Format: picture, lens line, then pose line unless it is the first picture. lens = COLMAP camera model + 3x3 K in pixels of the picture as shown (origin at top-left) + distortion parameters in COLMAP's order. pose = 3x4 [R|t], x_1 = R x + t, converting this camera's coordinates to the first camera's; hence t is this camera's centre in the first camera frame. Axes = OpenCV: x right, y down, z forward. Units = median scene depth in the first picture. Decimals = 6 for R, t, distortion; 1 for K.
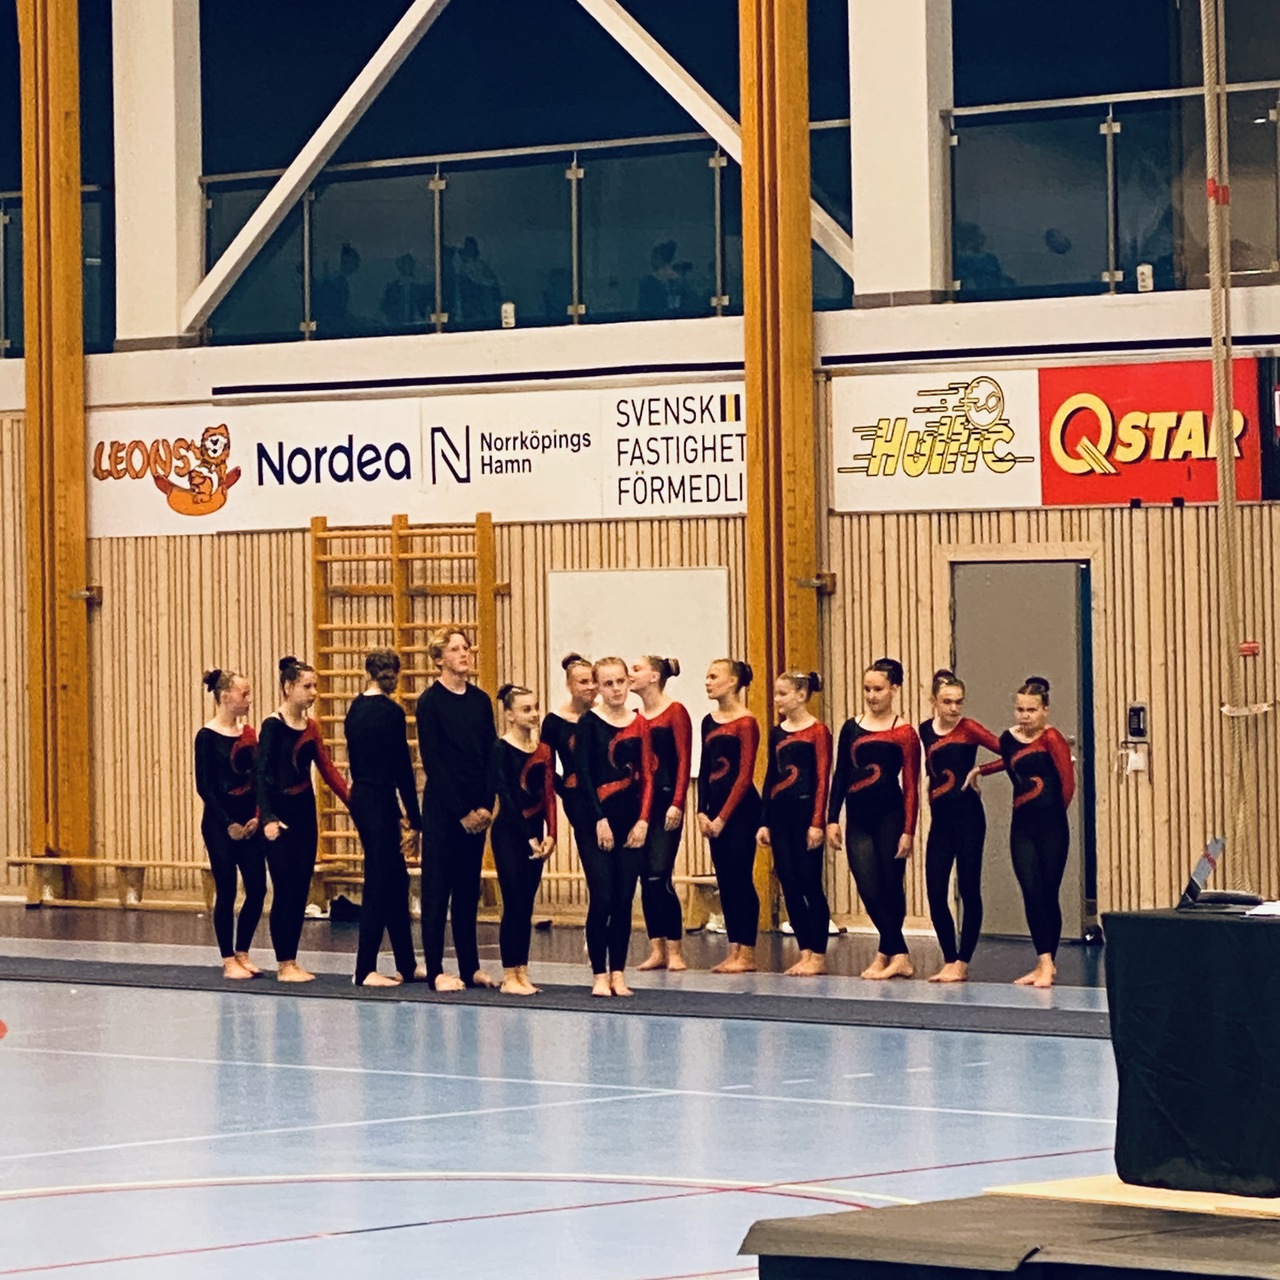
lens RADIAL K [[6669.6, 0, 640.1], [0, 6669.6, 640.1], [0, 0, 1]] dist [0.381498, 0.000000]
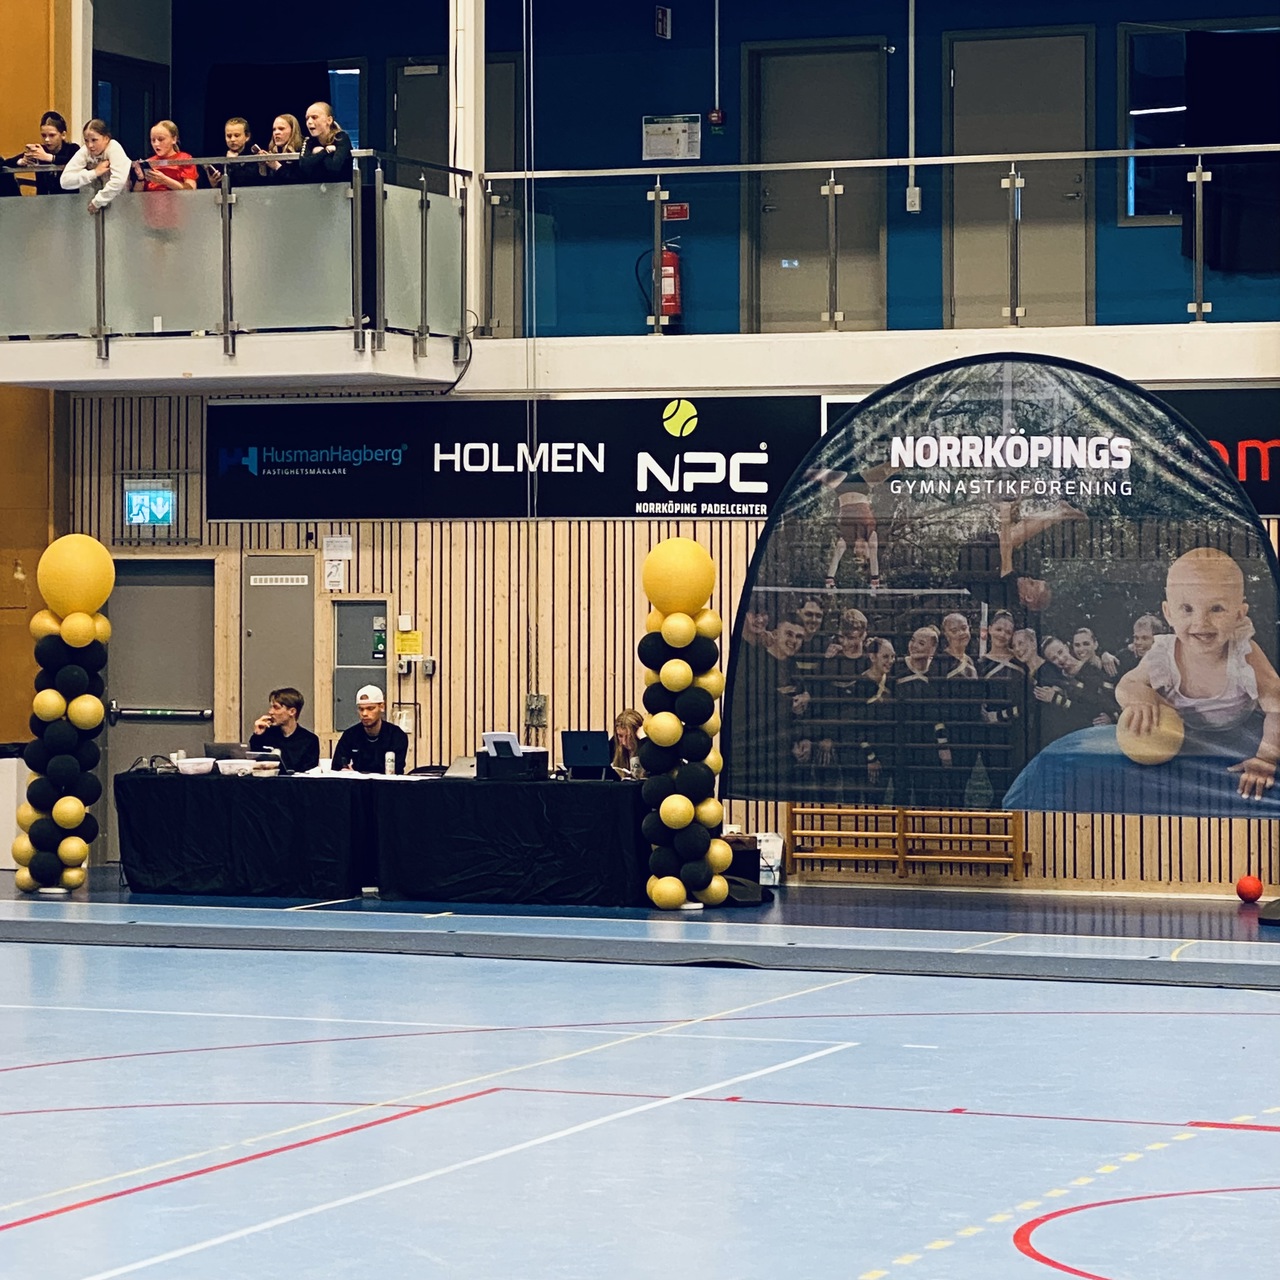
lens RADIAL K [[4412.8, 0, 639.9], [0, 4412.8, 639.2], [0, 0, 1]] dist [-0.066888, 0.000000]
pose [[0.903304, 0.007466, 0.428937, -0.333223], [-0.008754, 0.999961, 0.001029, 0.001685], [-0.428912, -0.004685, 0.903334, 0.368308]]
